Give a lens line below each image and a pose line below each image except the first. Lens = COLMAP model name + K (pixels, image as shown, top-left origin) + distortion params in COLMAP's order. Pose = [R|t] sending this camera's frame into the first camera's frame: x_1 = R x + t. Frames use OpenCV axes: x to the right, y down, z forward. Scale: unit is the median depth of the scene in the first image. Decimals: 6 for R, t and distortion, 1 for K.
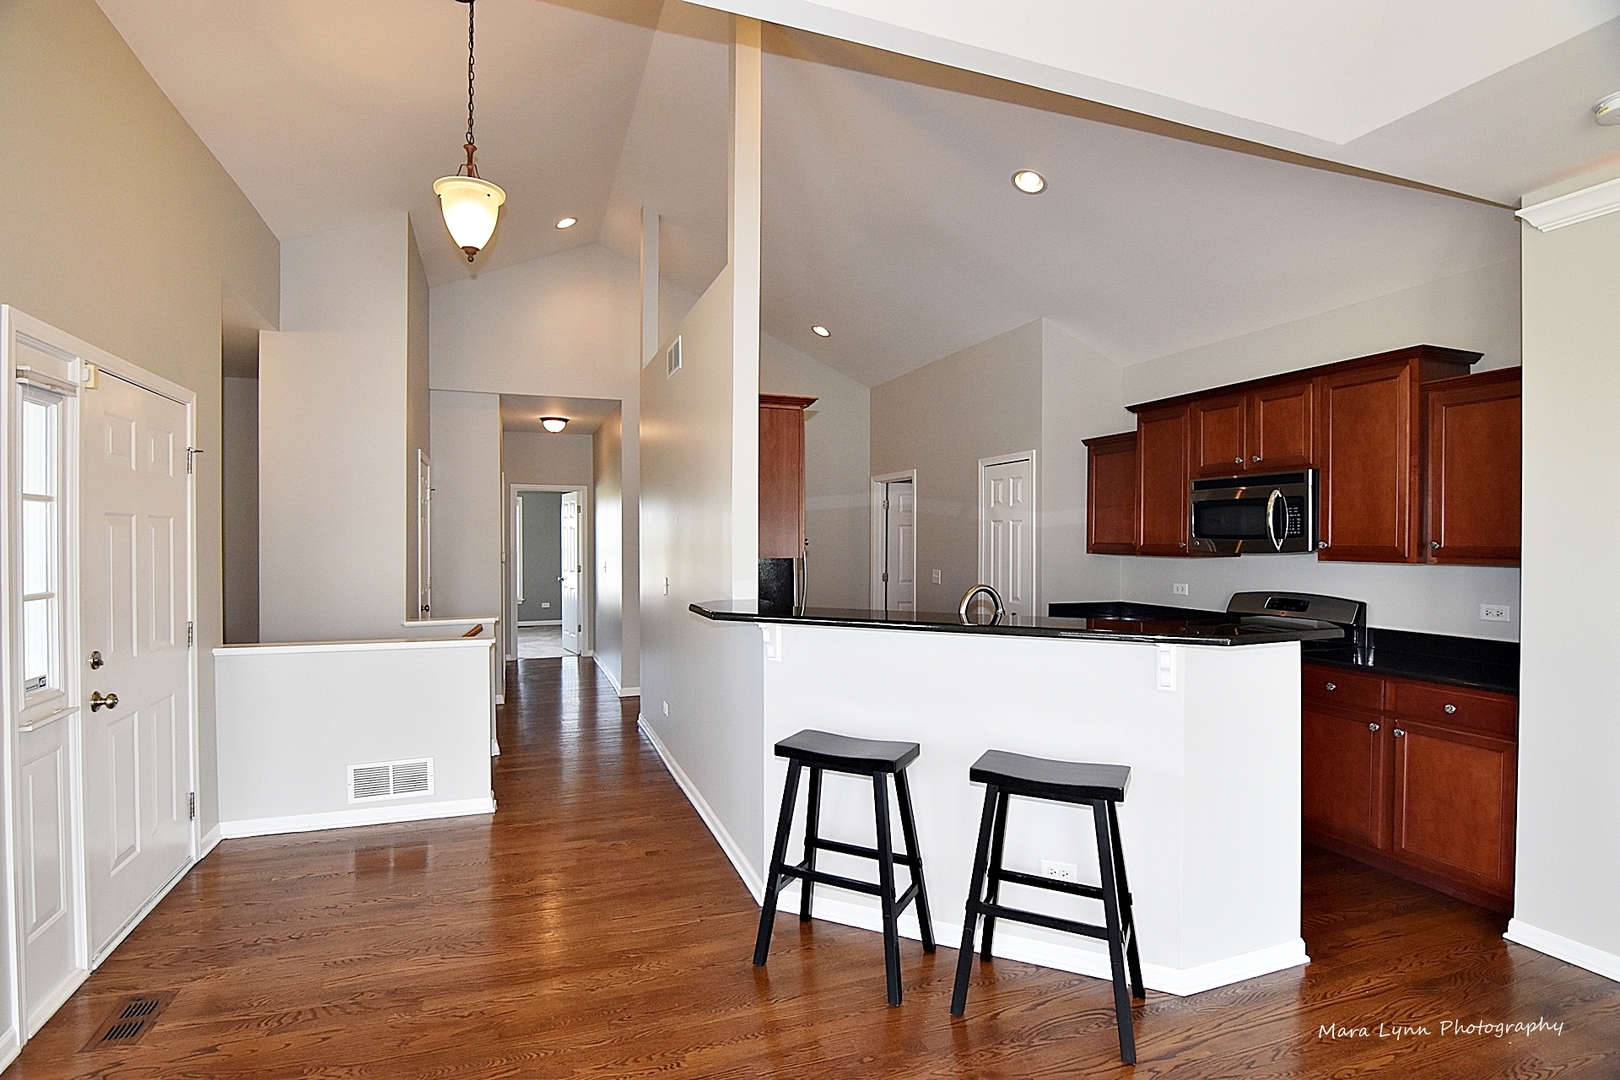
lens RADIAL K [[810.2, 0, 795.6], [0, 810.2, 545.3], [0, 0, 1]] dist [-0.016002, -0.003628]
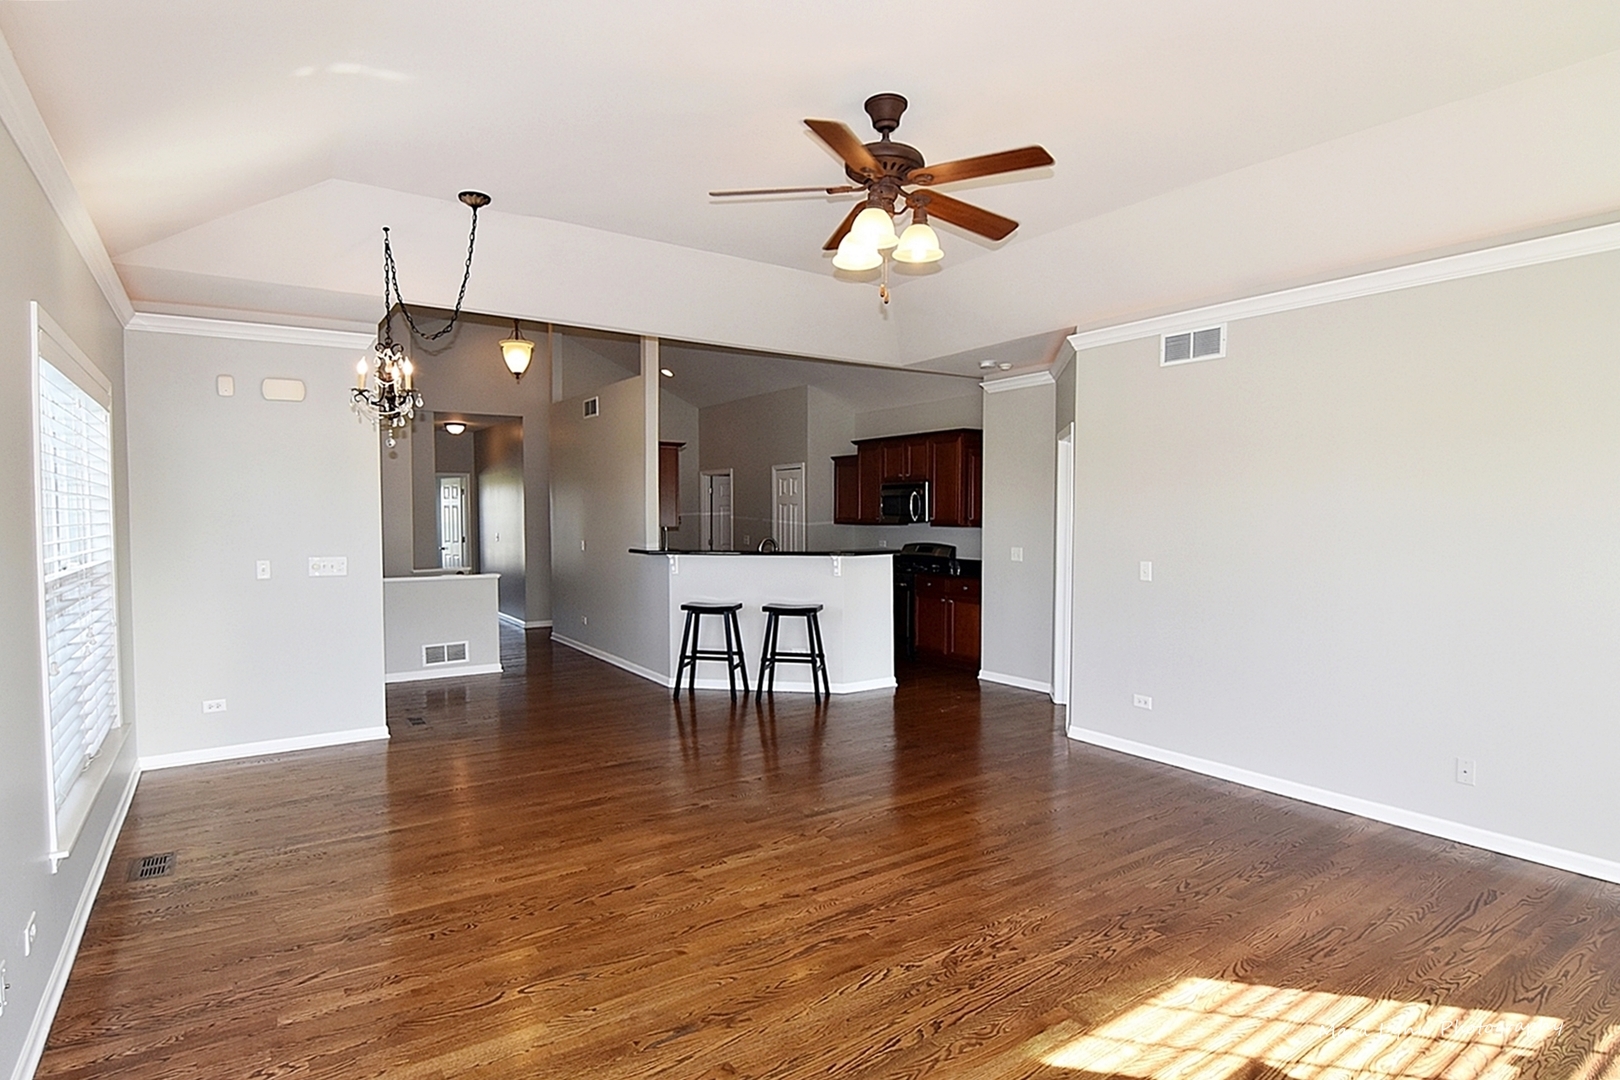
lens RADIAL K [[810.2, 0, 813.8], [0, 810.2, 542.1], [0, 0, 1]] dist [-0.016002, -0.003628]
pose [[0.966442, -0.011689, 0.256620, -0.174762], [0.004347, 0.999565, 0.029159, -0.002413], [-0.256849, -0.027065, 0.966073, -0.935895]]
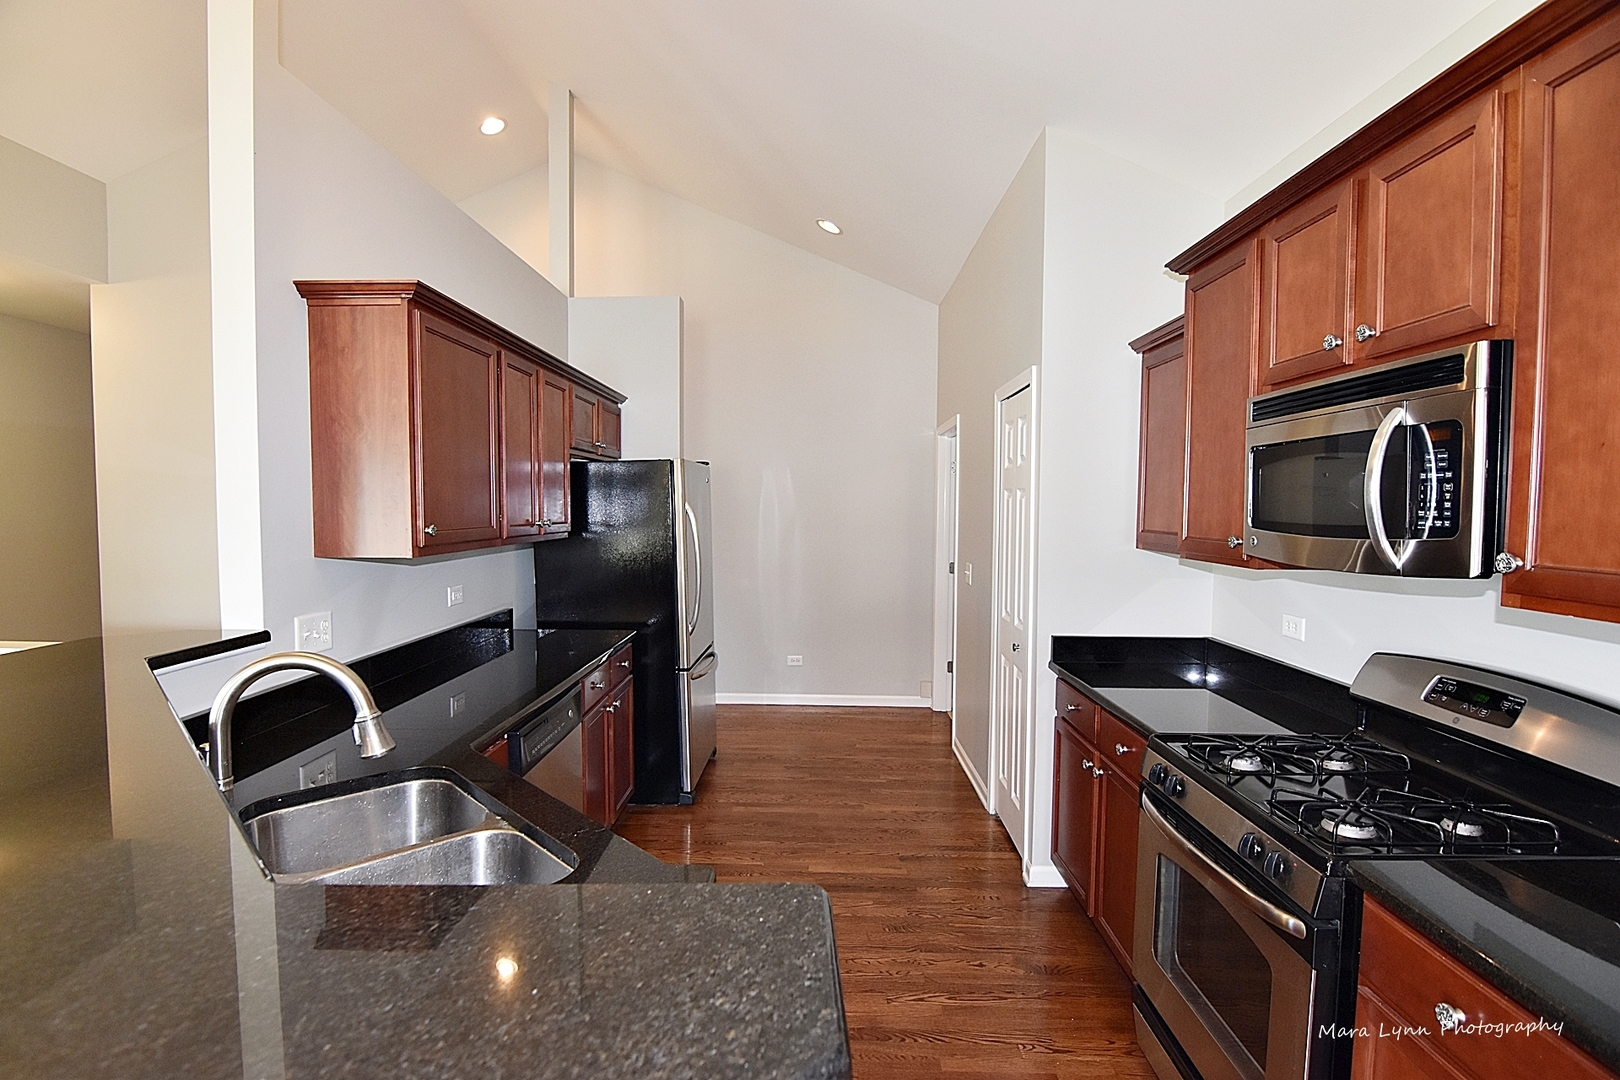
lens RADIAL K [[810.2, 0, 805.2], [0, 810.2, 543.0], [0, 0, 1]] dist [-0.016002, -0.003628]
pose [[0.941153, 0.017375, -0.337533, 0.482867], [-0.004990, 0.999283, 0.037527, -0.019315], [0.337943, -0.033634, 0.940566, 0.575033]]
